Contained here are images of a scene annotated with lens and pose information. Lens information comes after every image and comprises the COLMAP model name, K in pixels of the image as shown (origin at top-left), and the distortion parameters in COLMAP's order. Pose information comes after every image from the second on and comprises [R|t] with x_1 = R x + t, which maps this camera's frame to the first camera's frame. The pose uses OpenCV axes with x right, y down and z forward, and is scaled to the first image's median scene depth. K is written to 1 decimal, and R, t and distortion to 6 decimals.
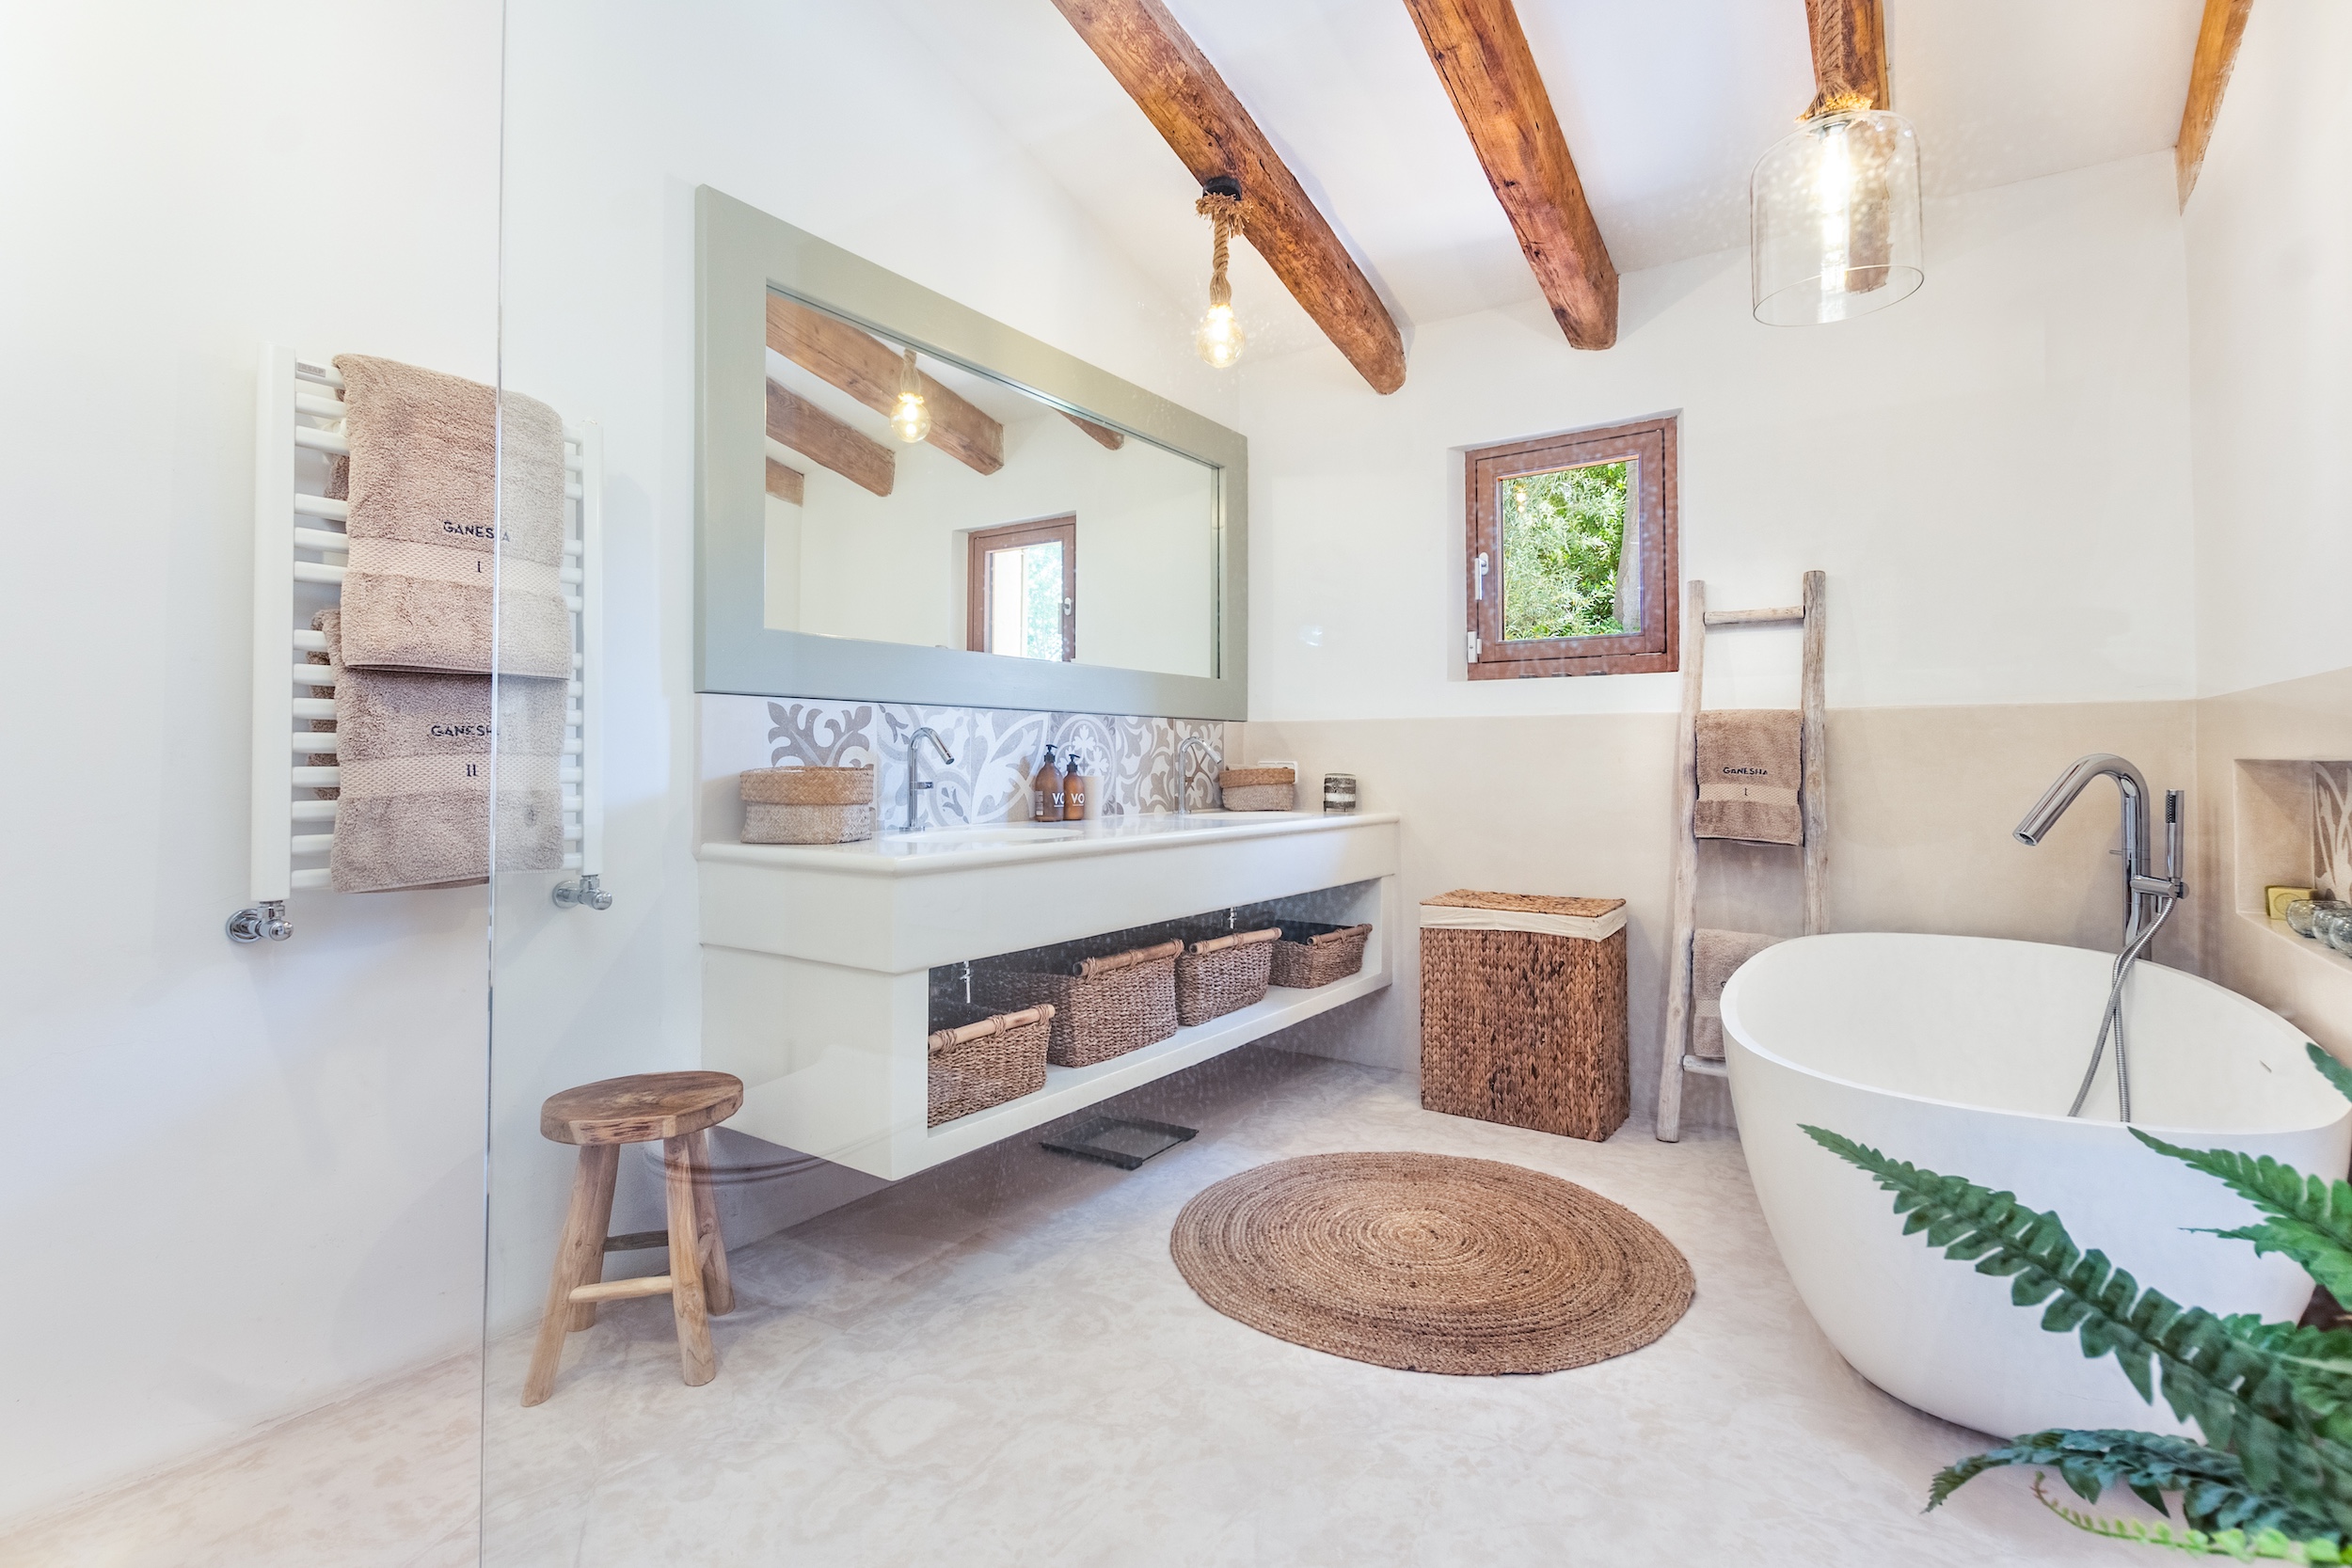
lens RADIAL K [[1102.7, 0, 1173.1], [0, 1102.7, 770.6], [0, 0, 1]] dist [-0.000103, 0.000019]
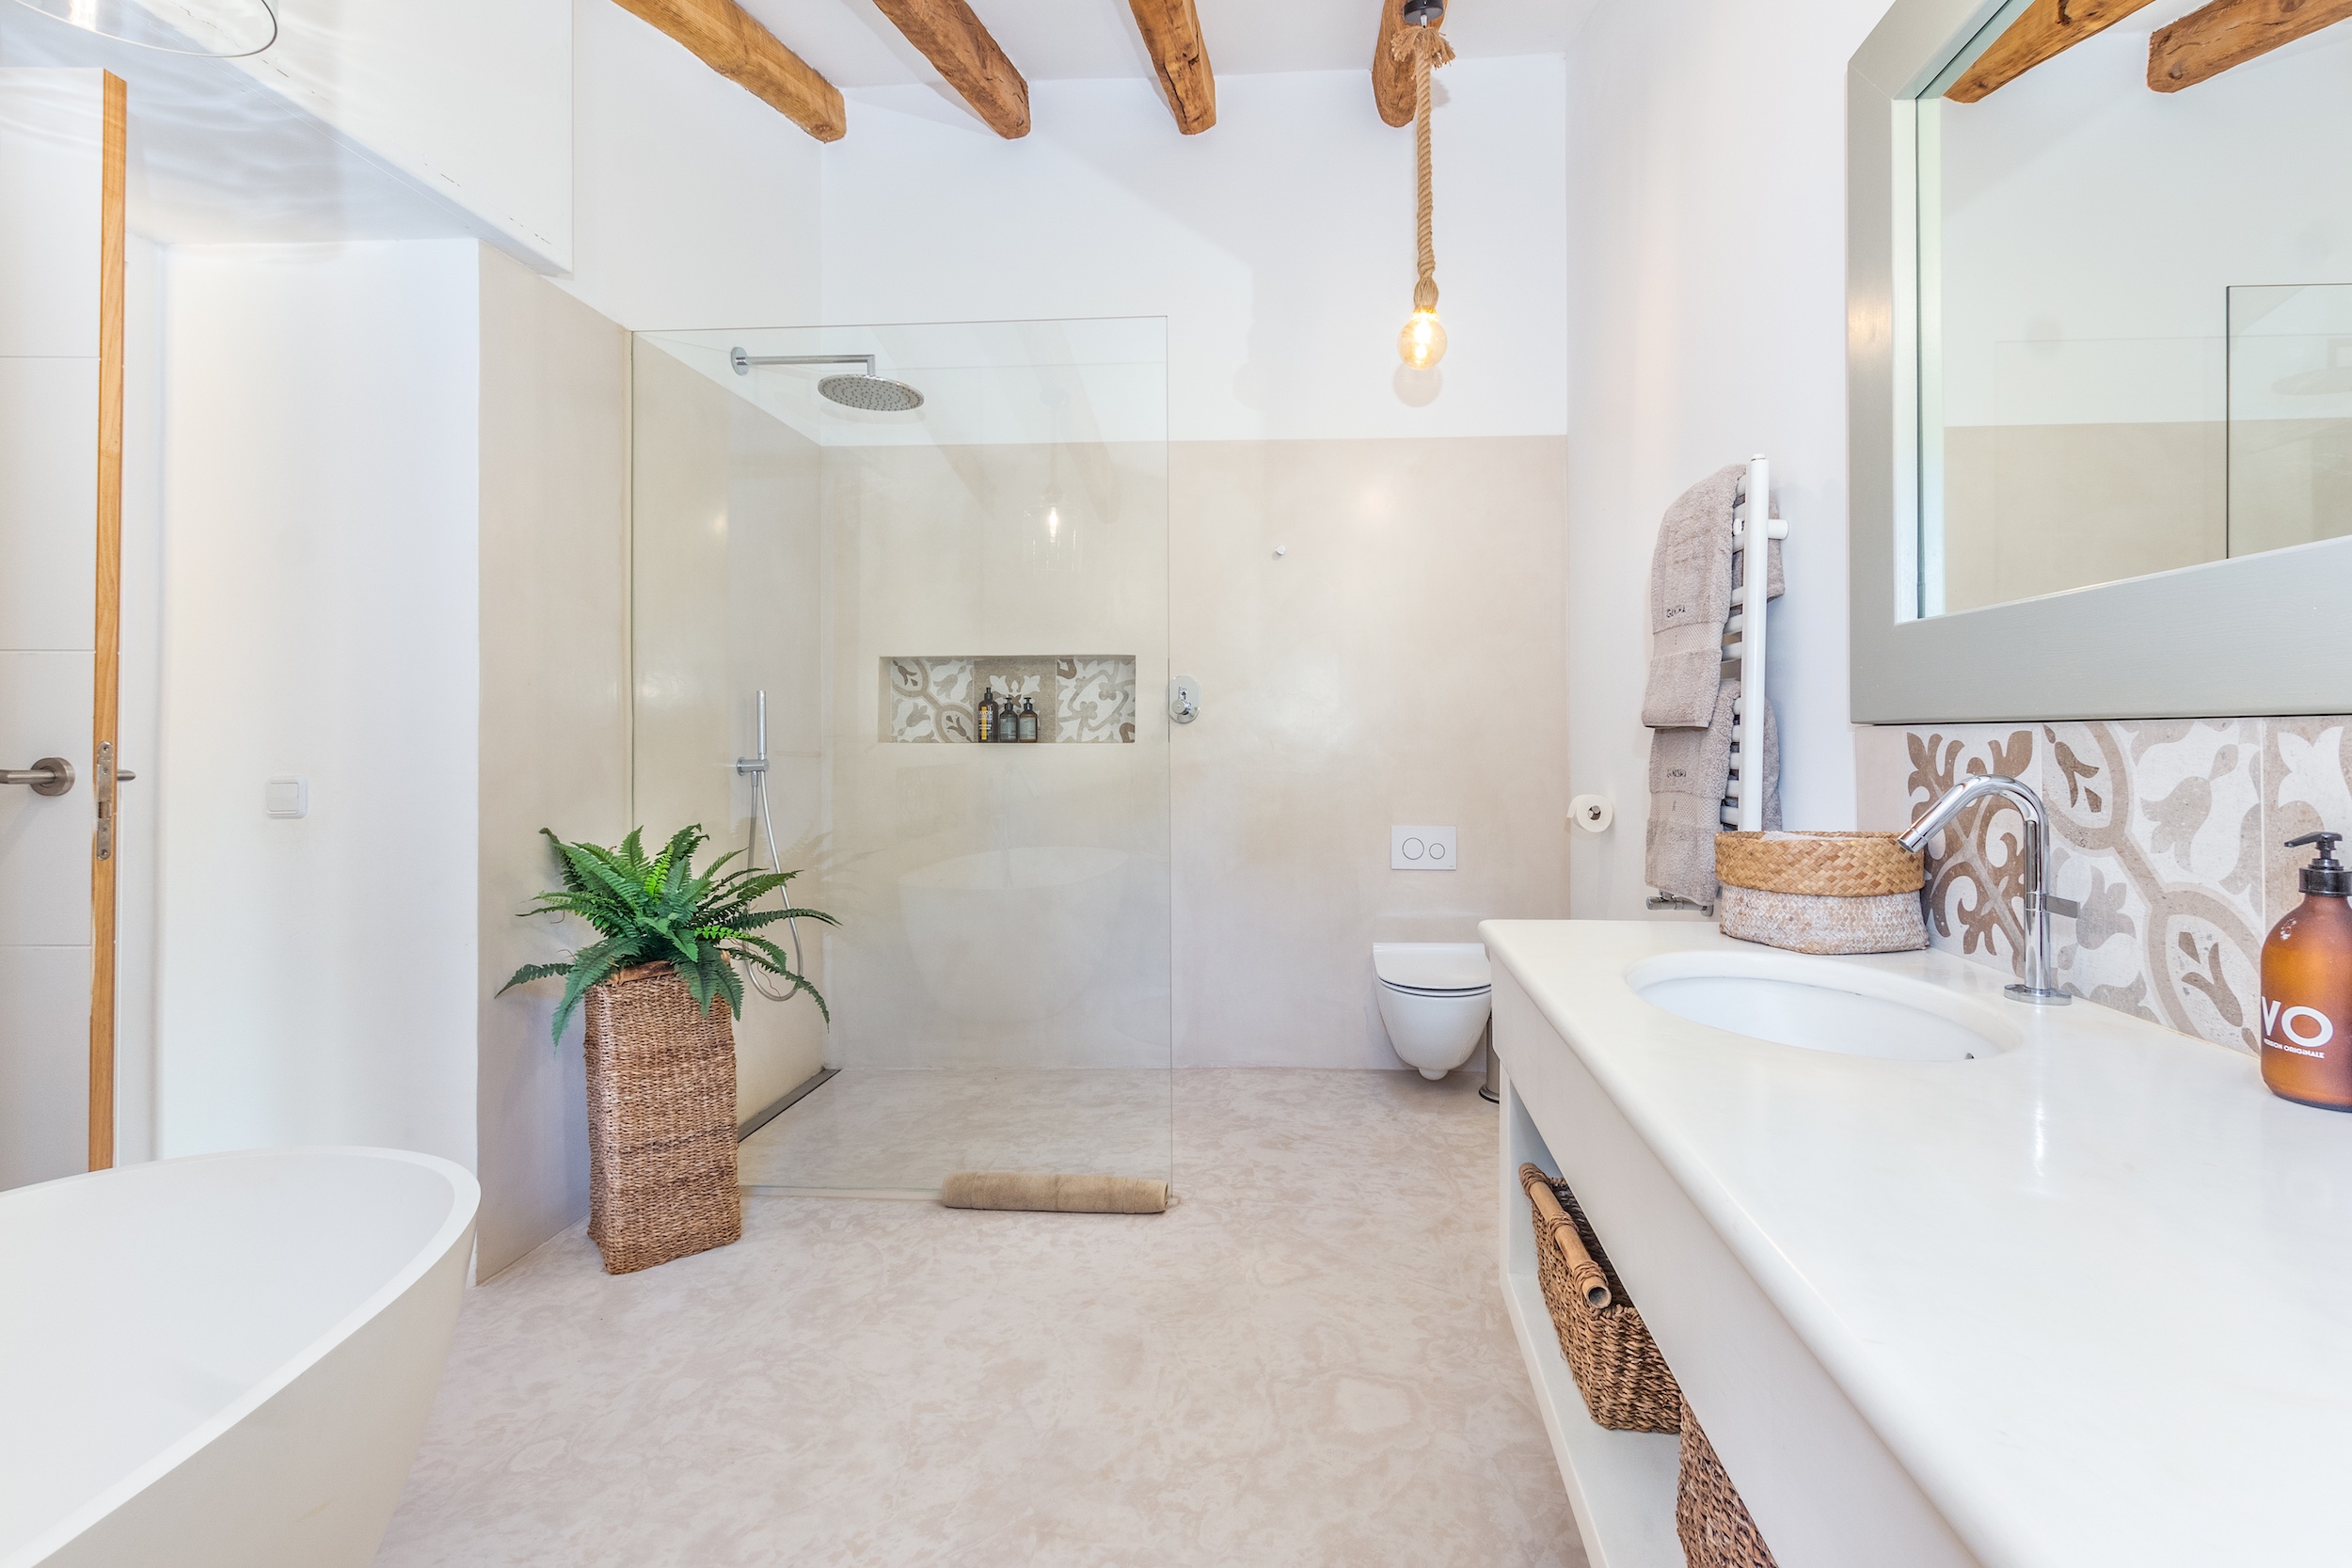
lens RADIAL K [[1102.7, 0, 1201.3], [0, 1102.7, 728.8], [0, 0, 1]] dist [-0.000103, 0.000019]
pose [[-0.876297, -0.001337, -0.481769, 0.316526], [-0.001750, 0.999998, 0.000407, -0.063196], [0.481768, 0.001200, -0.876298, 1.351881]]
